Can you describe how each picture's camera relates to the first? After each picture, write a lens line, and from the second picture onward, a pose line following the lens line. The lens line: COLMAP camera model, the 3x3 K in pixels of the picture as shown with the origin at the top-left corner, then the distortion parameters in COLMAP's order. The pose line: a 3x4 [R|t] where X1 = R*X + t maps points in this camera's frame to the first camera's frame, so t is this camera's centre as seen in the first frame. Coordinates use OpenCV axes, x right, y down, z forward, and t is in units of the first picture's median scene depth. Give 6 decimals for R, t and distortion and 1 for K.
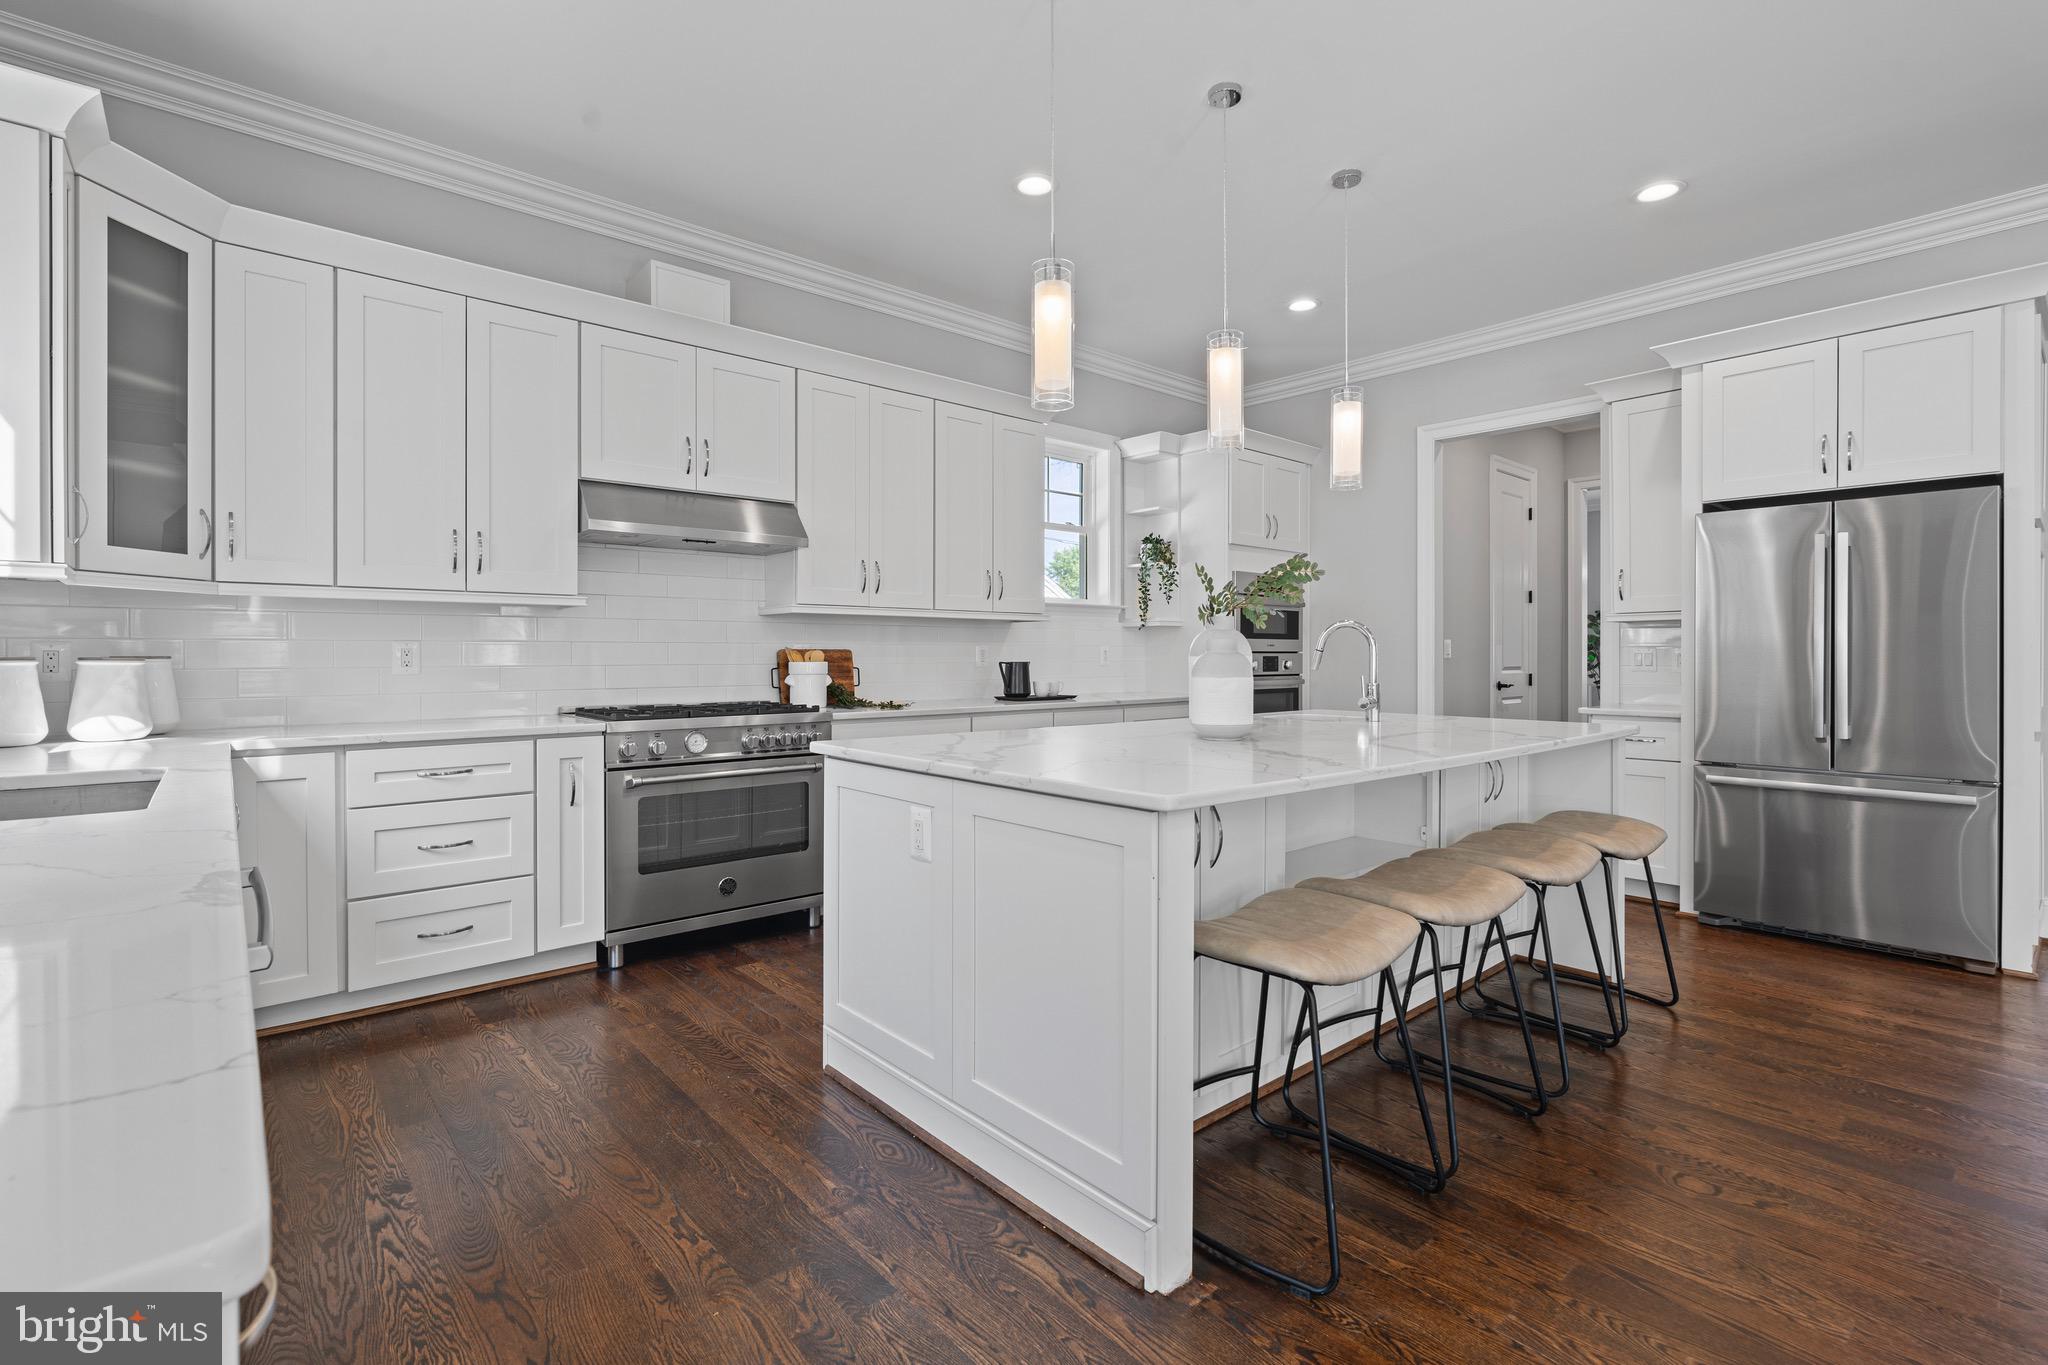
lens RADIAL K [[929.5, 0, 1015.6], [0, 929.5, 663.2], [0, 0, 1]] dist [-0.006611, 0.003729]
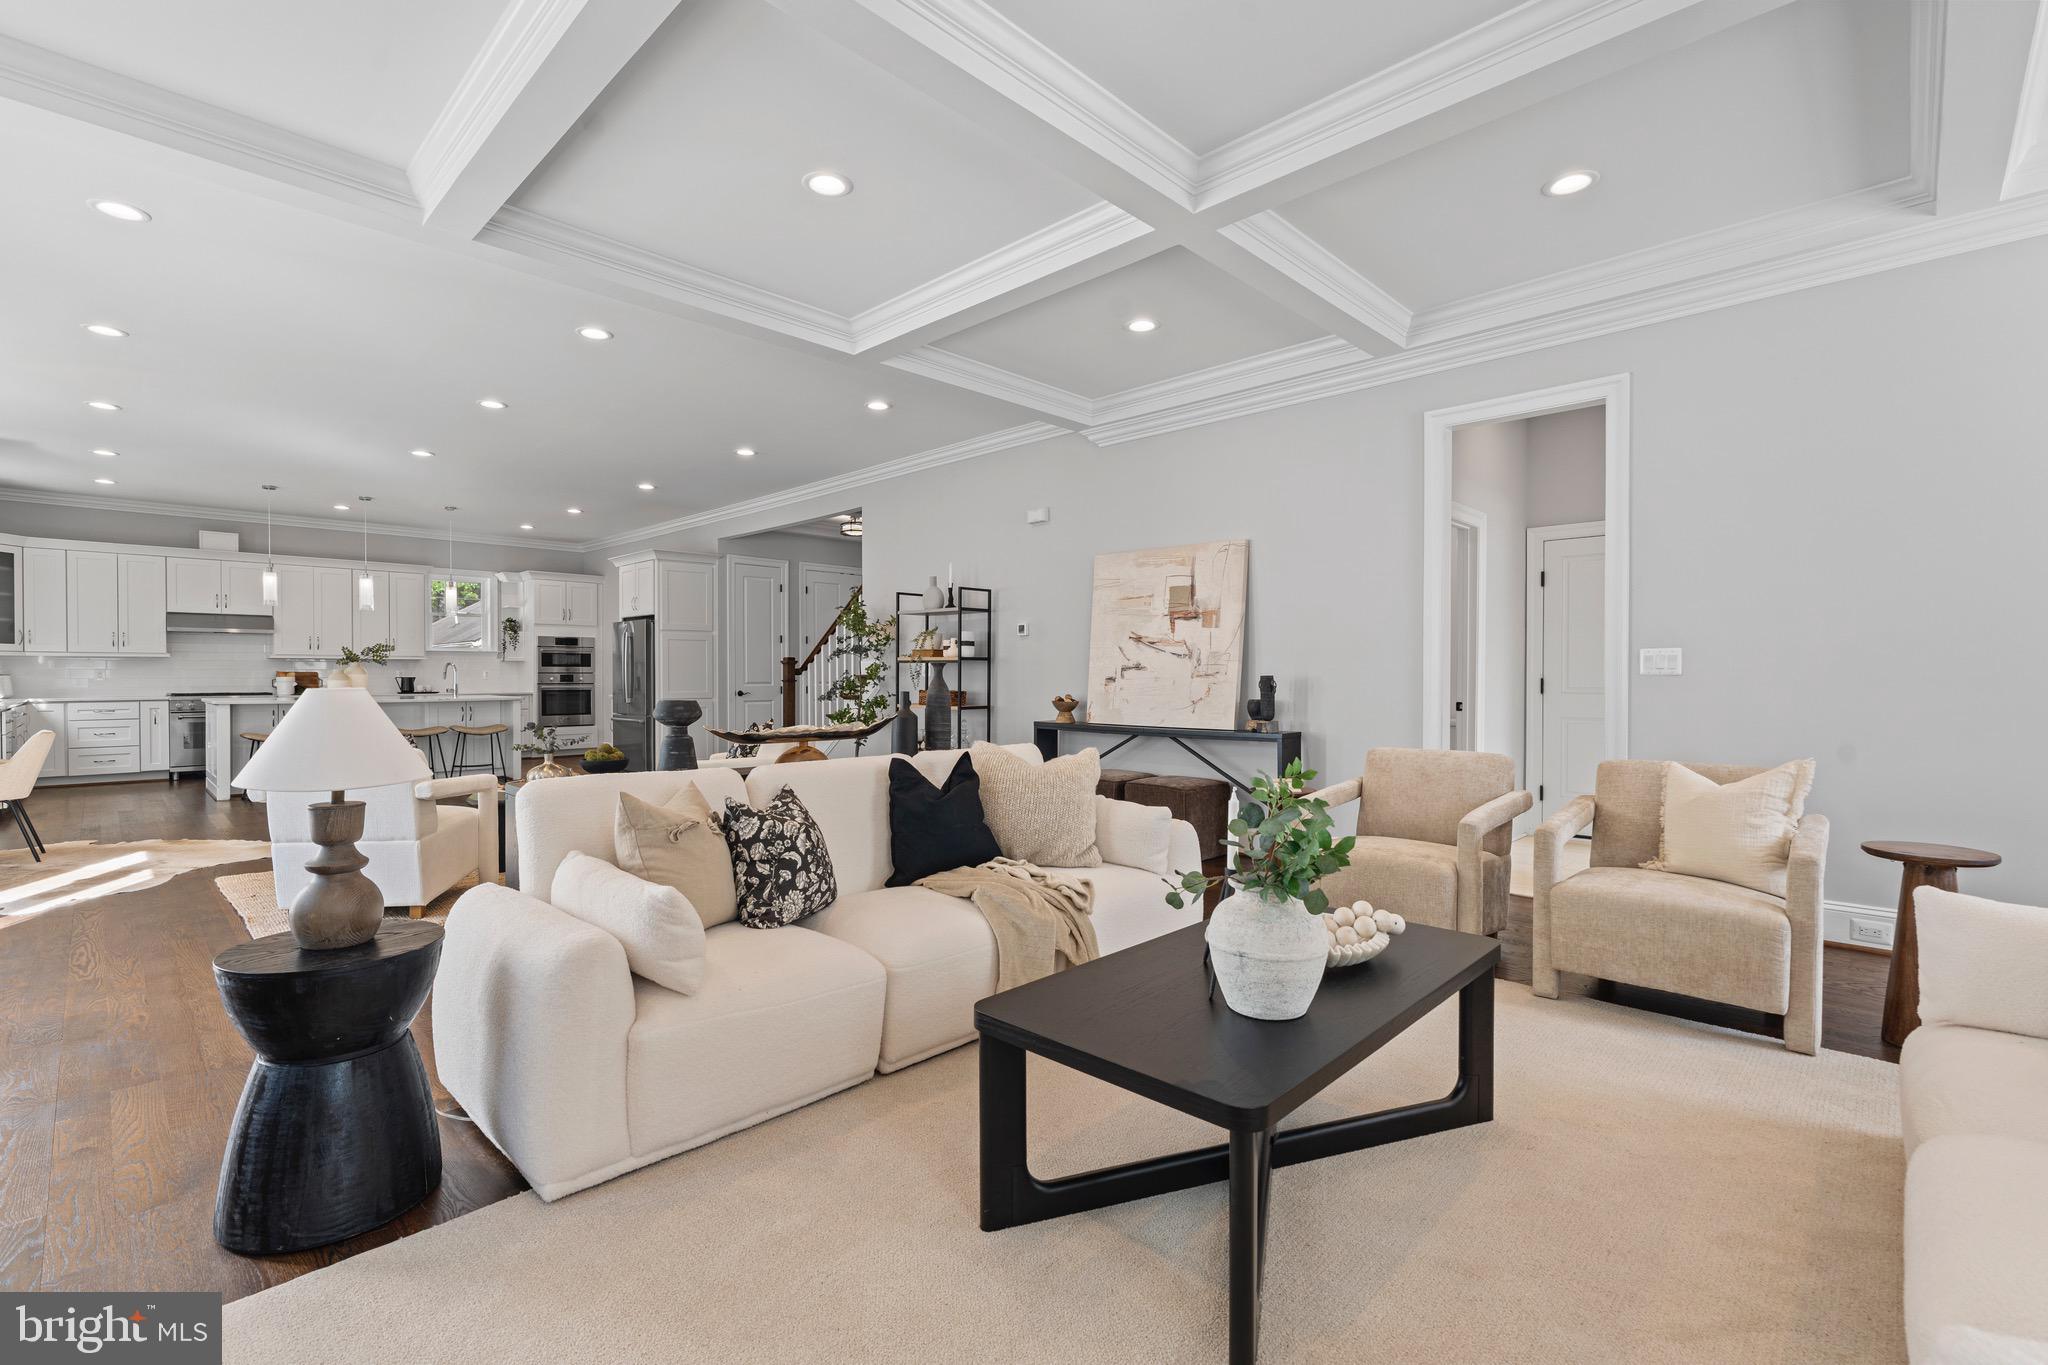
lens RADIAL K [[929.5, 0, 1032.2], [0, 929.5, 685.6], [0, 0, 1]] dist [-0.006611, 0.003729]
pose [[0.994975, -0.004312, 0.100028, 1.922268], [0.003896, 0.999983, 0.004354, 0.022927], [-0.100045, -0.003942, 0.994975, -2.138505]]
